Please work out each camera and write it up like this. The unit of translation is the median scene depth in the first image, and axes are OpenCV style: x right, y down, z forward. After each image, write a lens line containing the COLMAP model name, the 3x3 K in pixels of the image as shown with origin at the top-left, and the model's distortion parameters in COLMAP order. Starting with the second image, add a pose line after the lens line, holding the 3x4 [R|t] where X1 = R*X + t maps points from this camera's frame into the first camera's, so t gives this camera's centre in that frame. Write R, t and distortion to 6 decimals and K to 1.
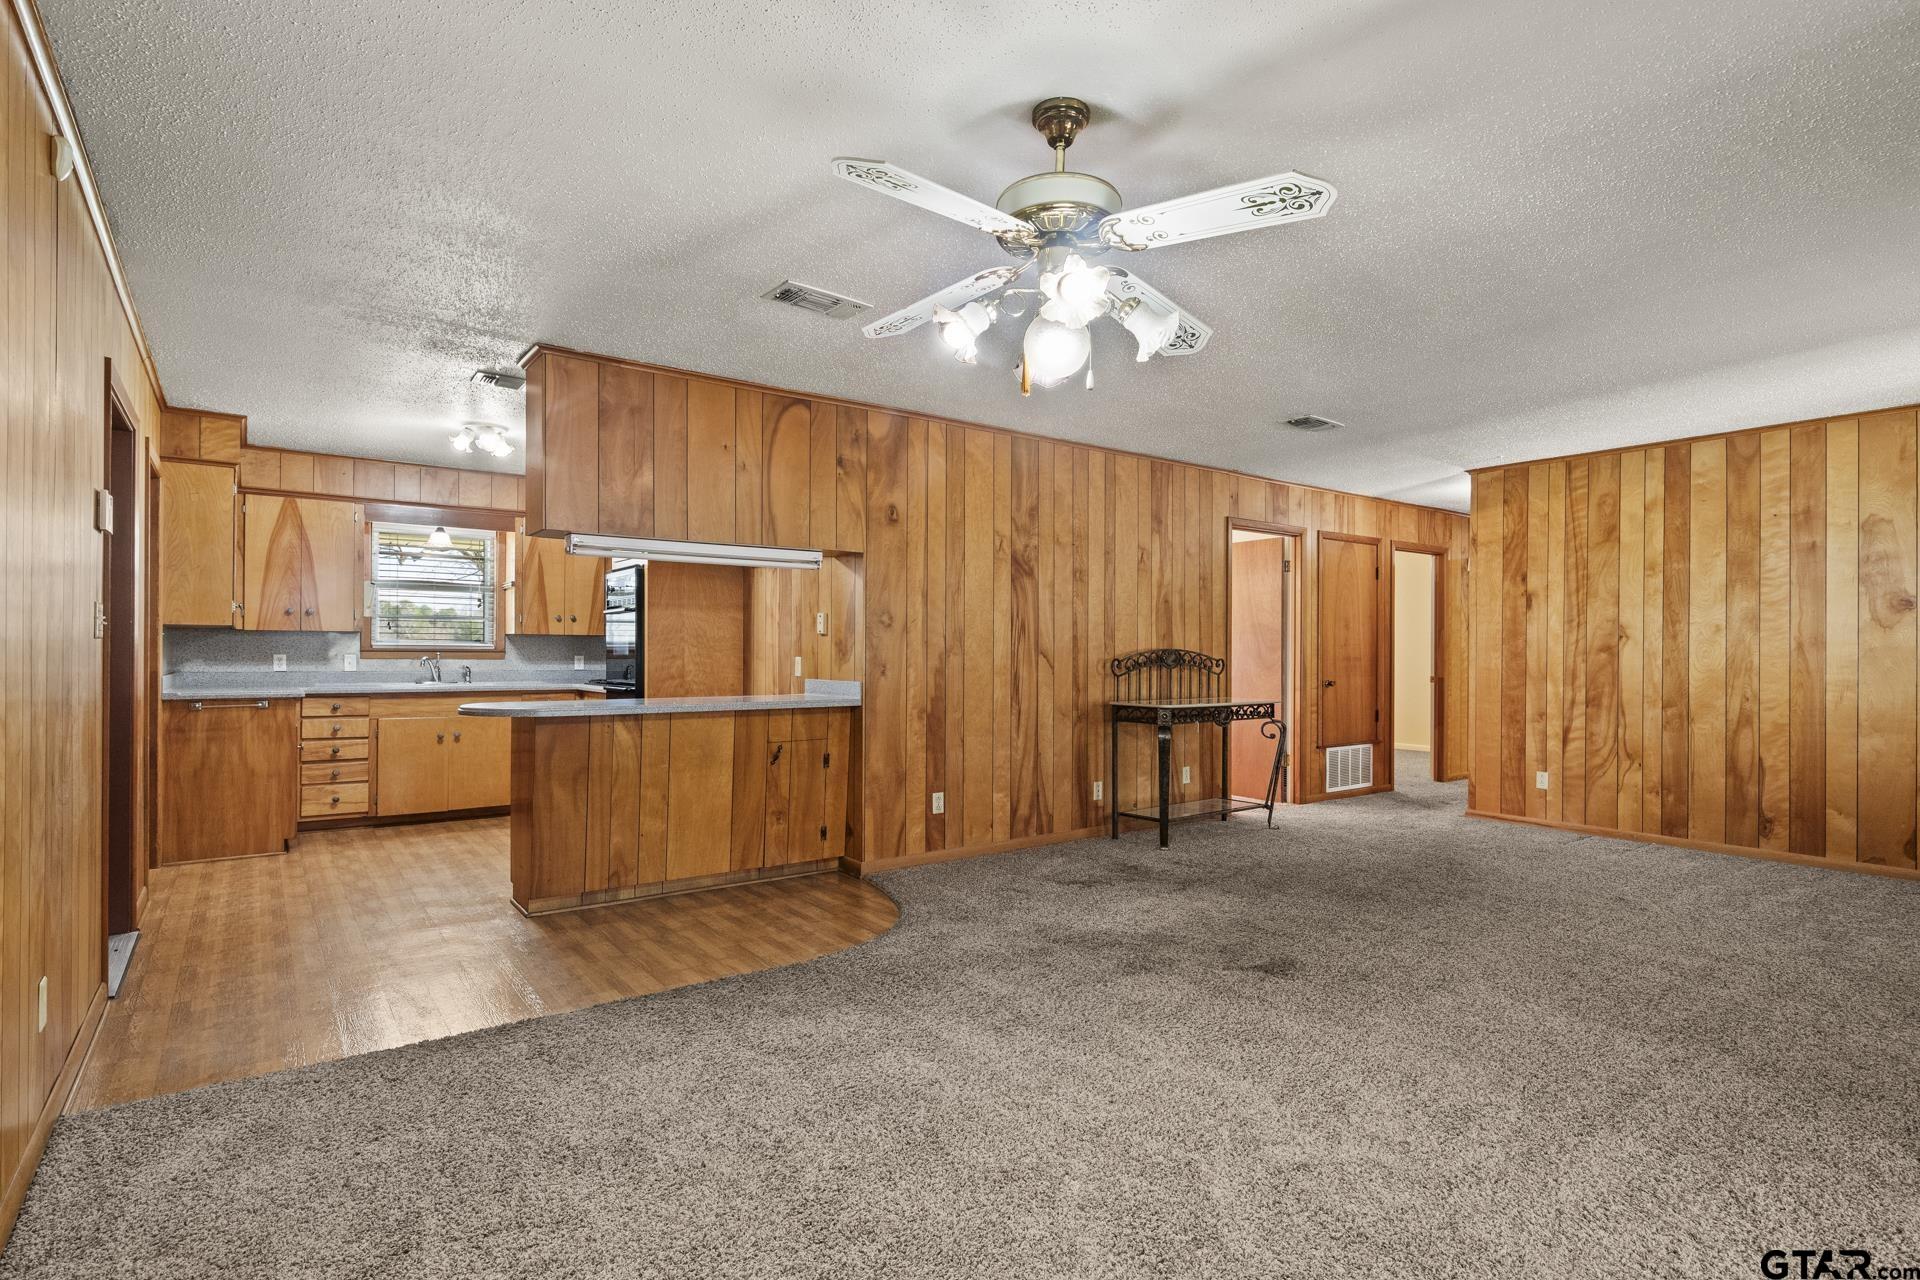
lens RADIAL K [[953.8, 0, 963.8], [0, 953.8, 649.8], [0, 0, 1]] dist [-0.000736, 0.000682]
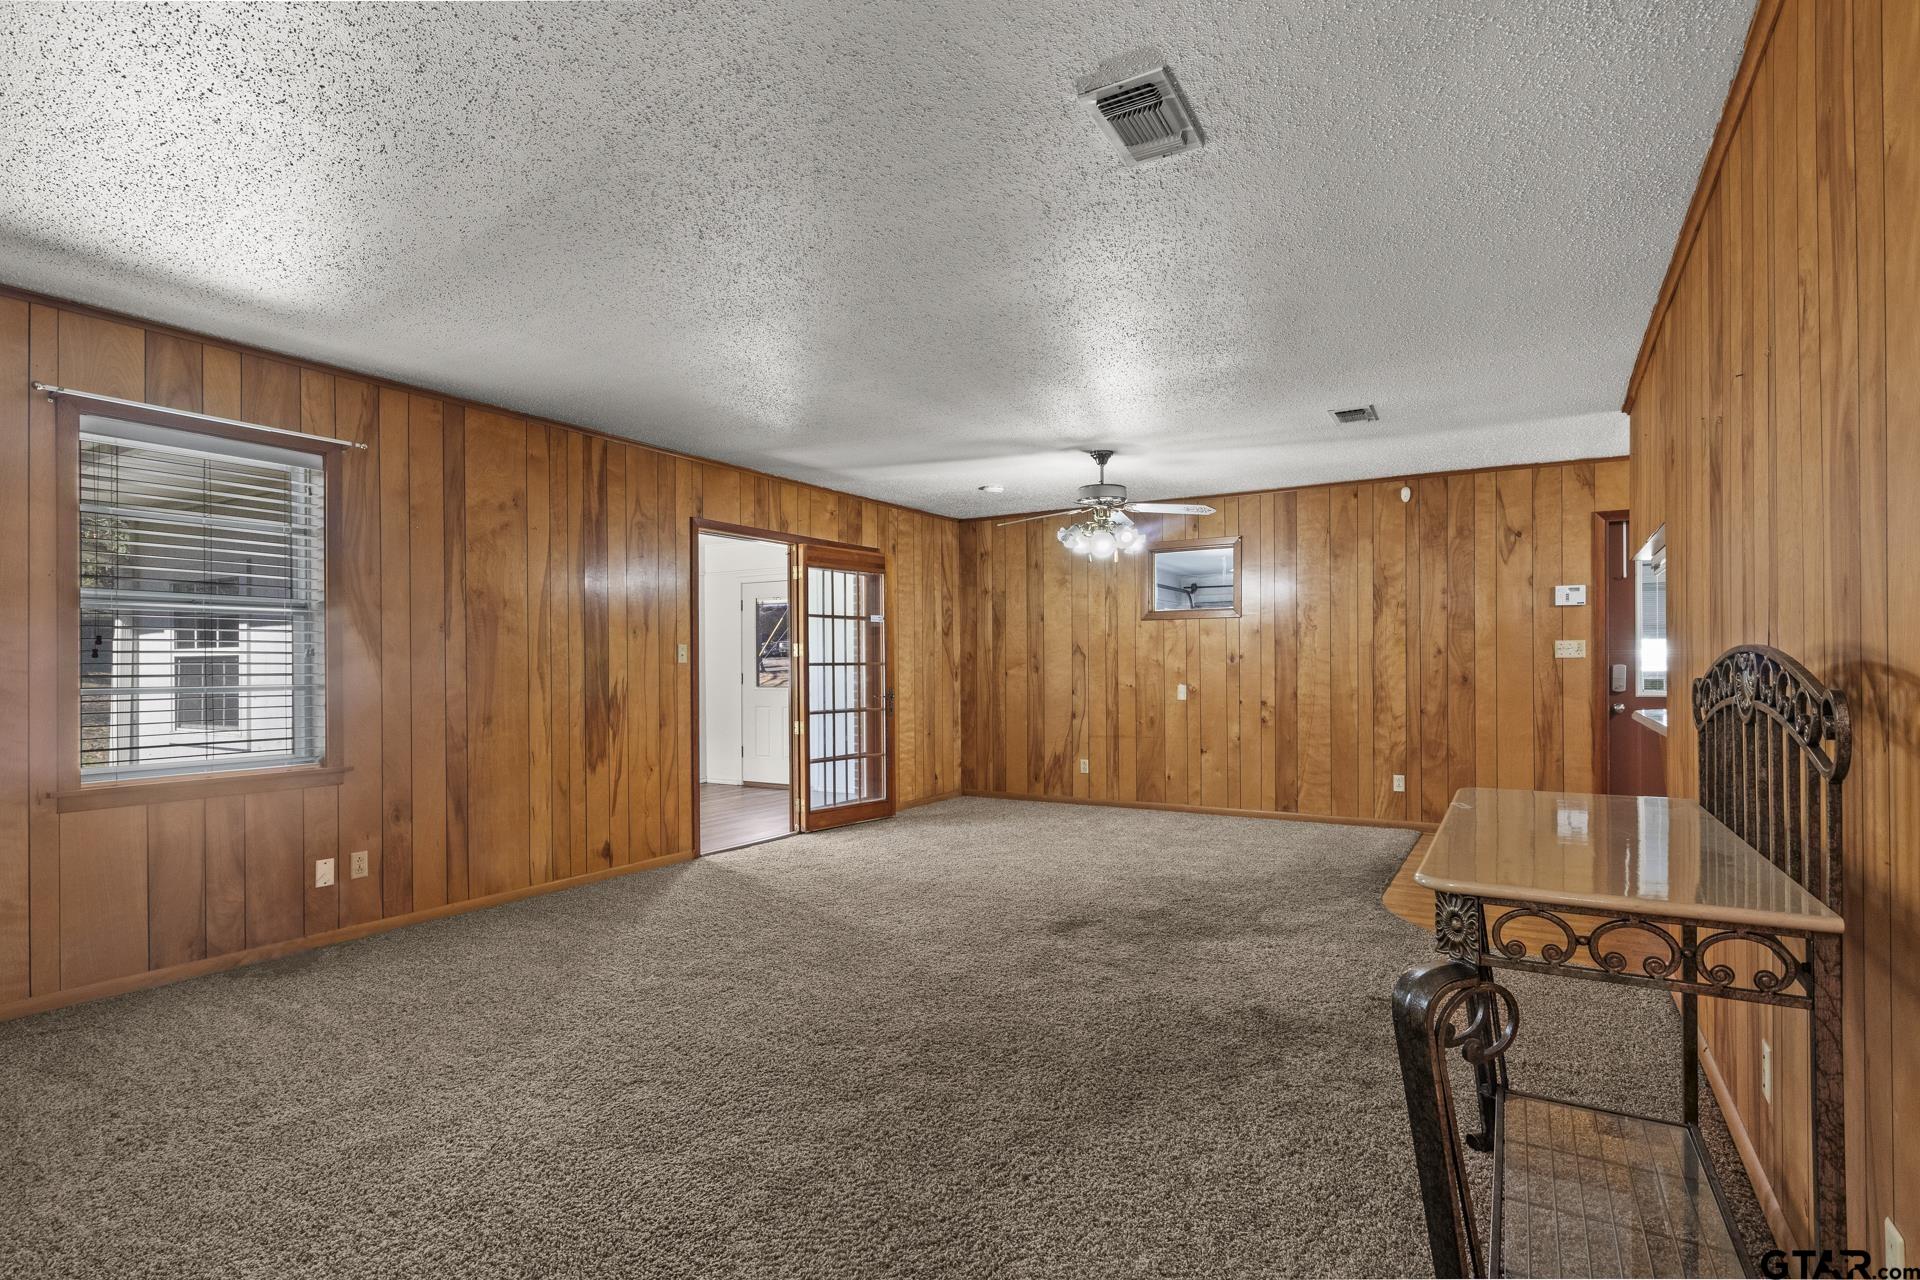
lens RADIAL K [[953.8, 0, 964.4], [0, 953.8, 666.9], [0, 0, 1]] dist [-0.000736, 0.000682]
pose [[-0.924982, 0.000417, -0.380010, 0.551485], [0.001189, 0.999998, -0.001796, 0.004942], [0.380009, -0.002113, -0.924981, 1.261233]]
